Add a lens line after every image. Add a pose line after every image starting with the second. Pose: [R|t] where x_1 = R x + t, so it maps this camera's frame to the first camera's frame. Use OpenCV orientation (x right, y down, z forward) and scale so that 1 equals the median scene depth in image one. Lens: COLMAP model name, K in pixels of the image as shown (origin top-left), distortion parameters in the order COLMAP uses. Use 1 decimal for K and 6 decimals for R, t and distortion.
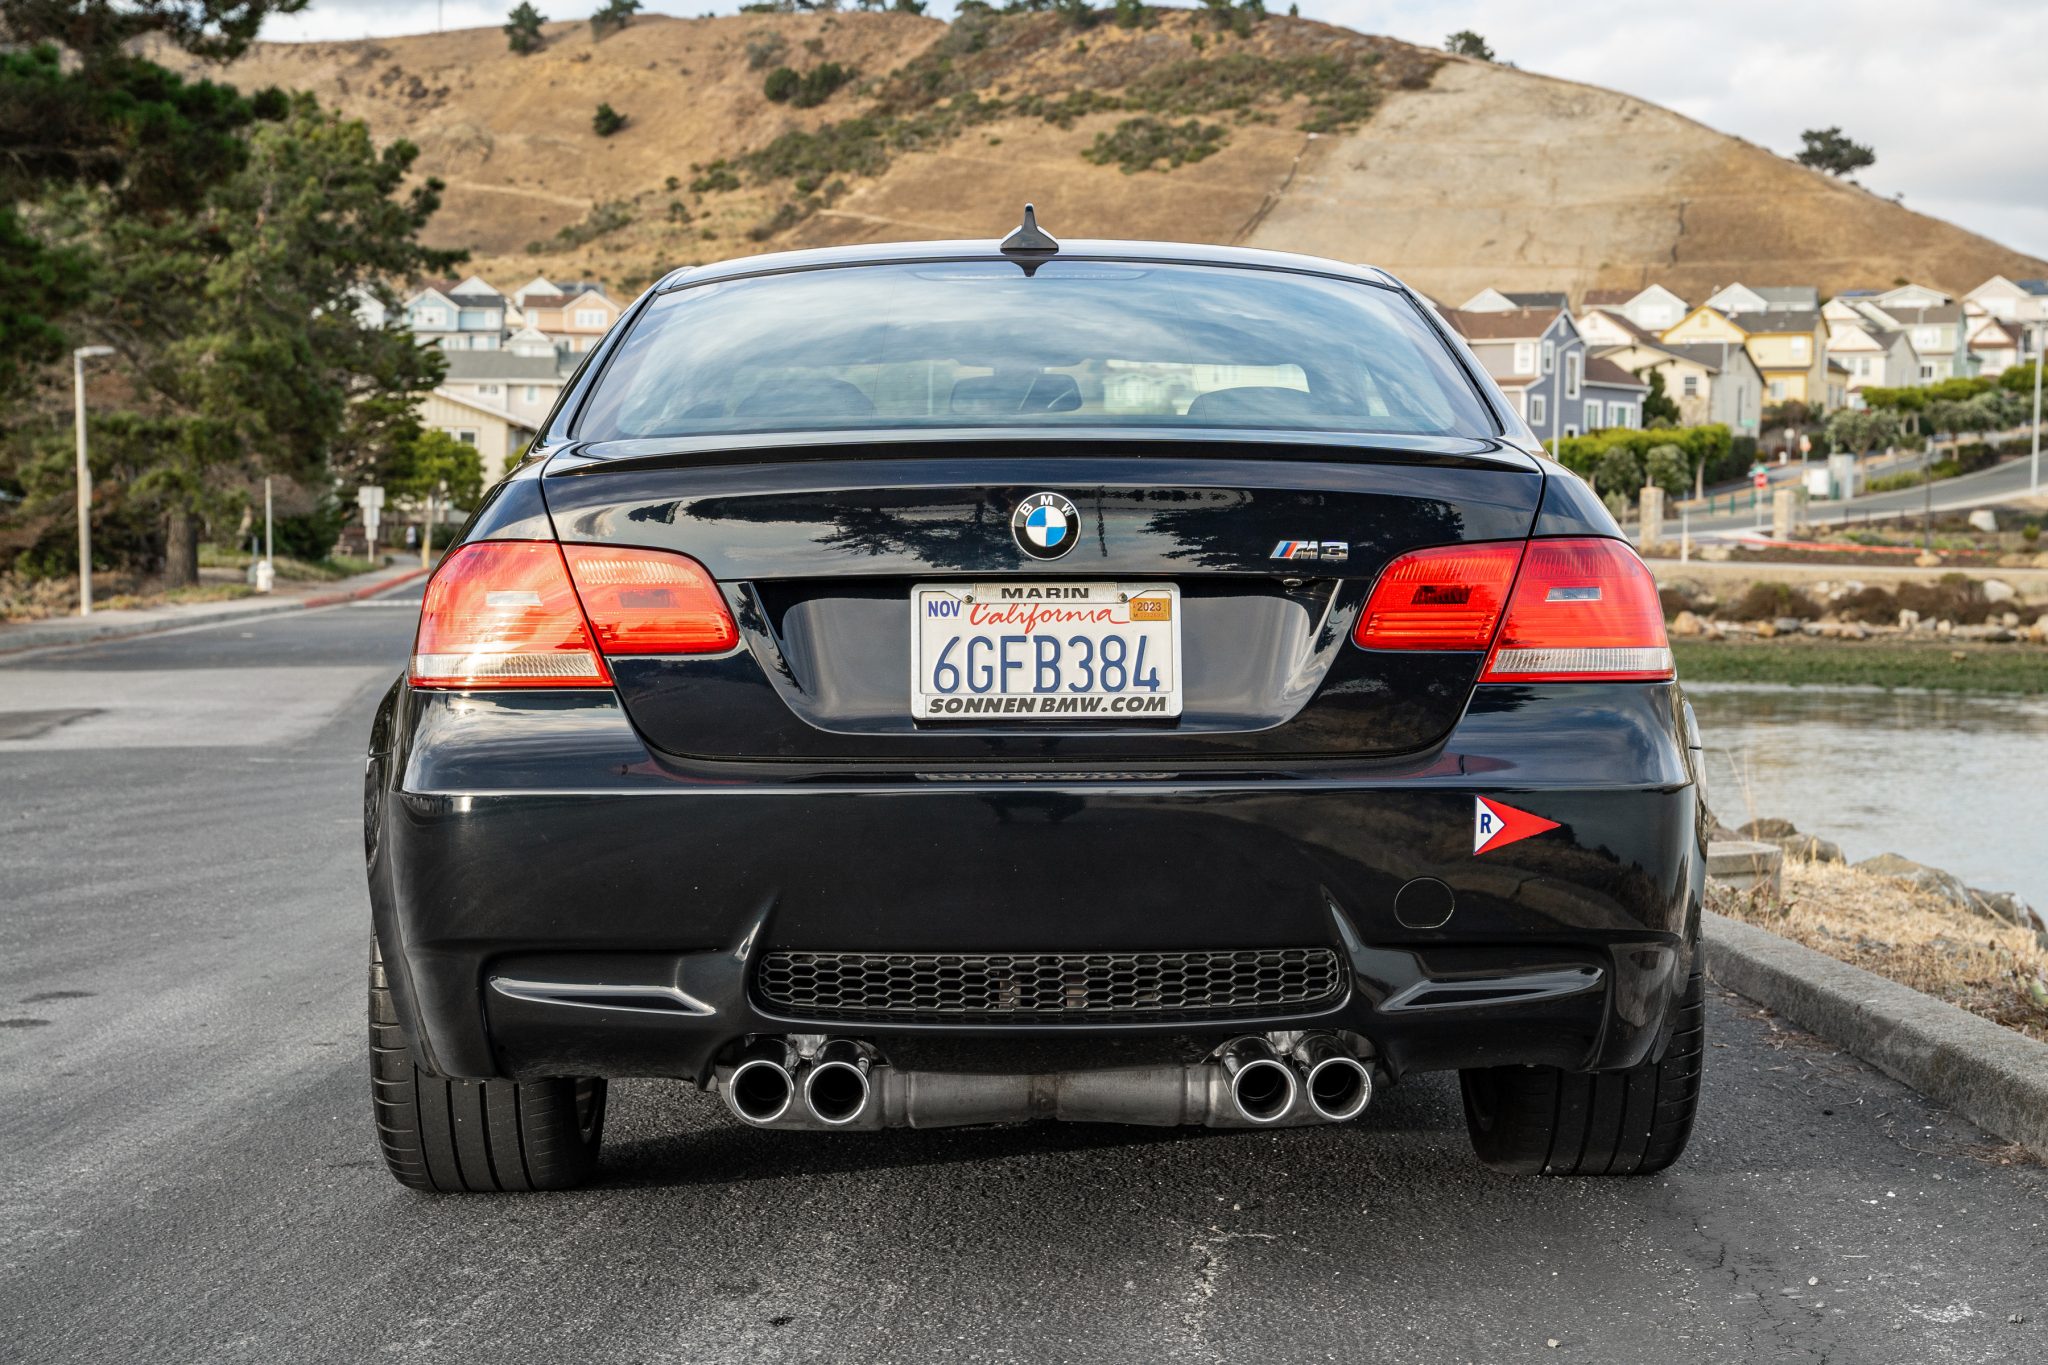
lens RADIAL K [[3528.7, 0, 1066.8], [0, 3528.7, 678.4], [0, 0, 1]] dist [0.146341, 0.060919]
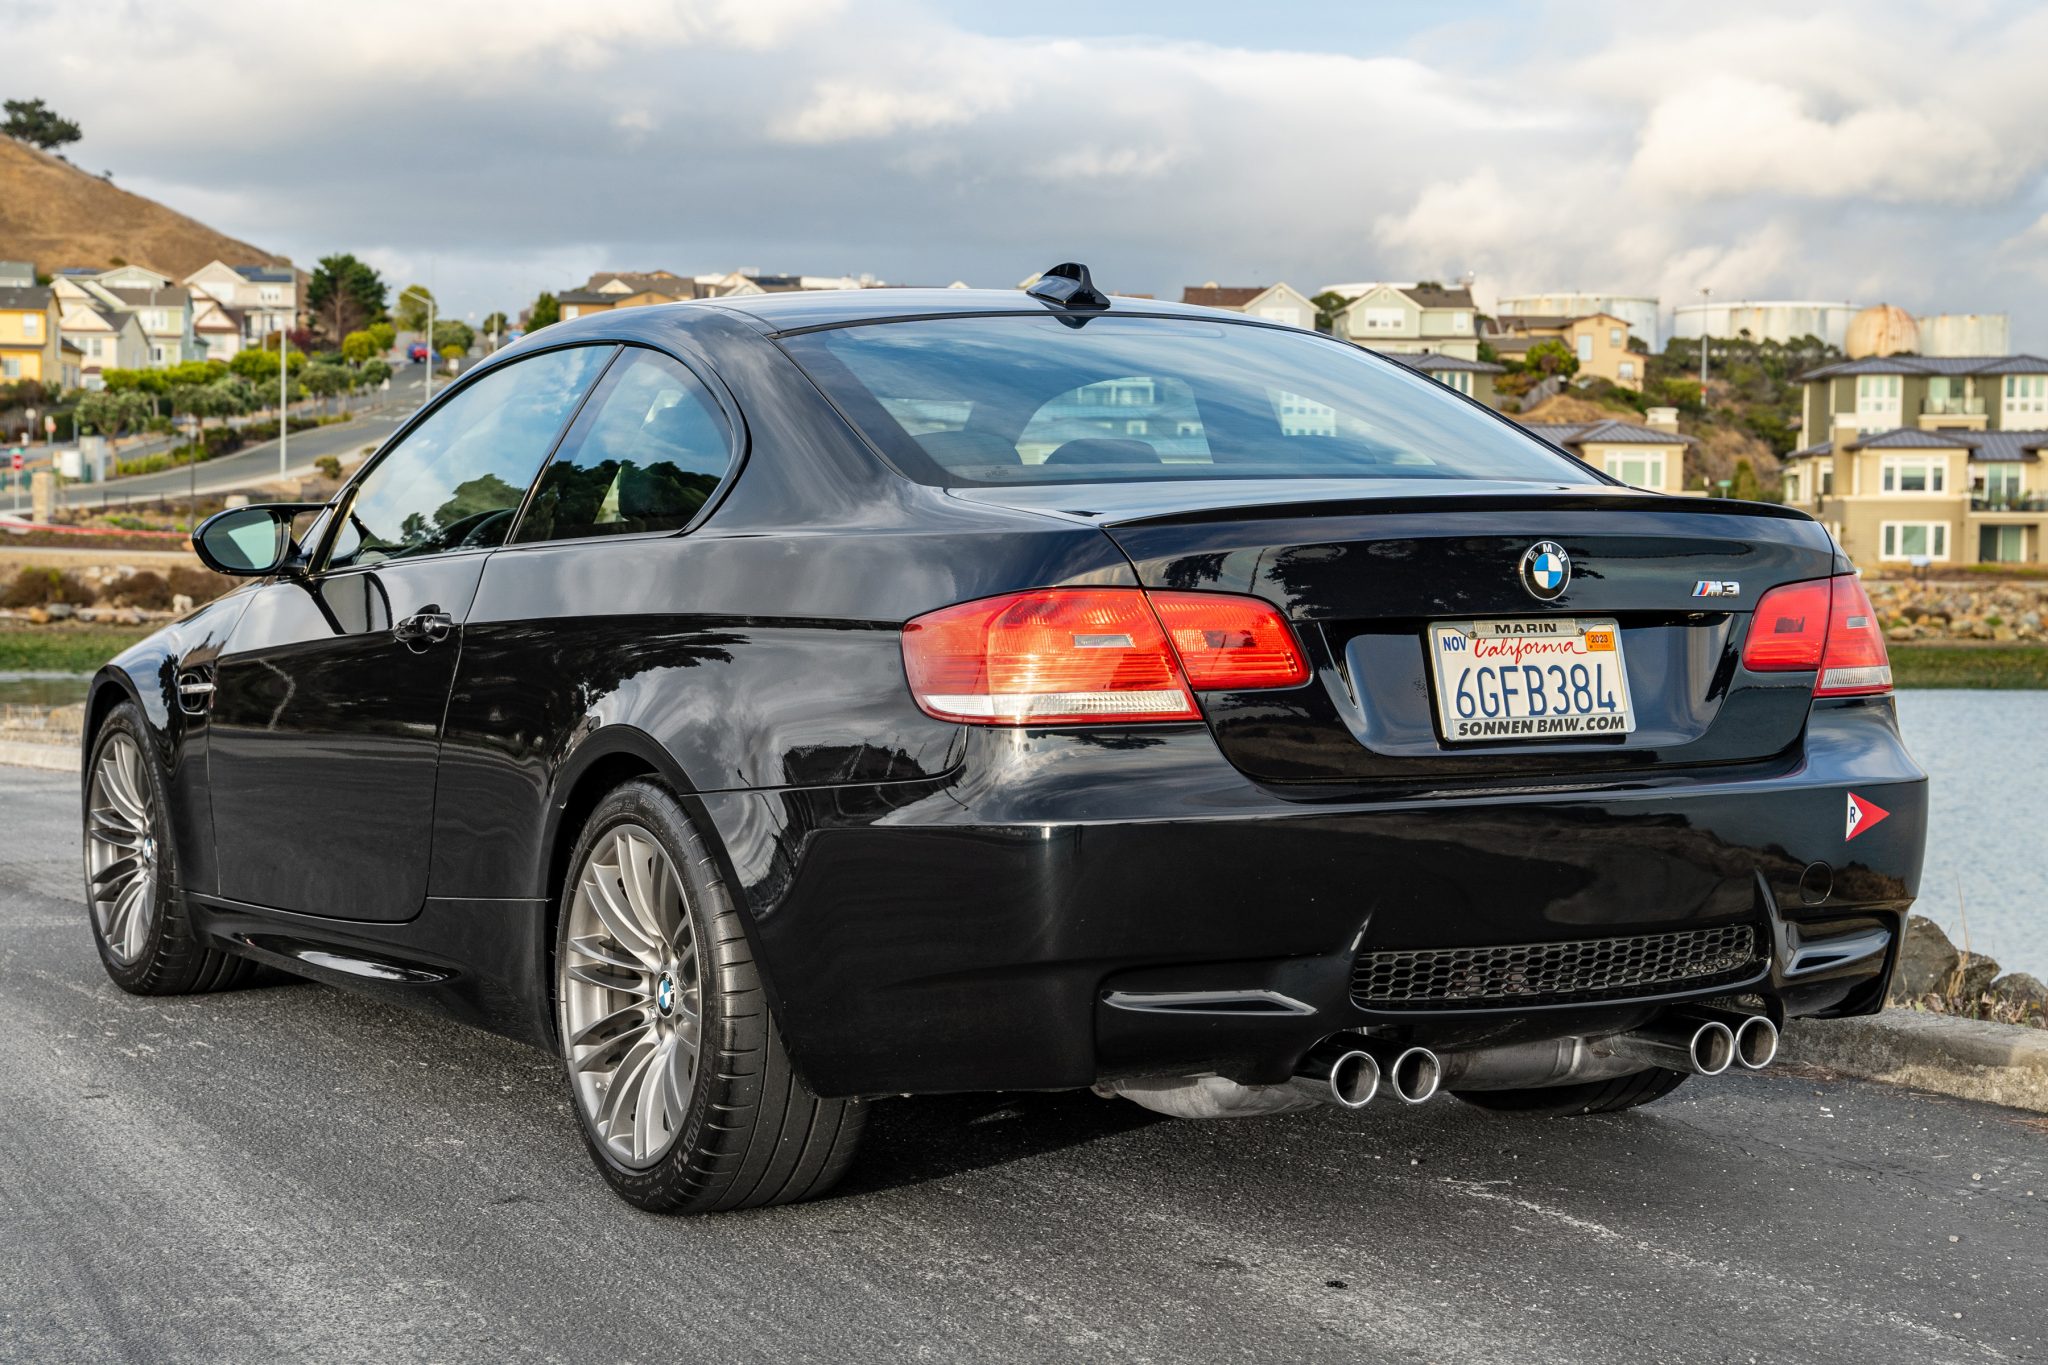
lens RADIAL K [[3528.7, 0, 1066.8], [0, 3528.7, 678.4], [0, 0, 1]] dist [0.146341, 0.060919]
pose [[0.887464, -0.021085, 0.460395, -0.669596], [0.019044, 0.999777, 0.009079, -0.021264], [-0.460484, 0.000710, 0.887668, 0.049149]]
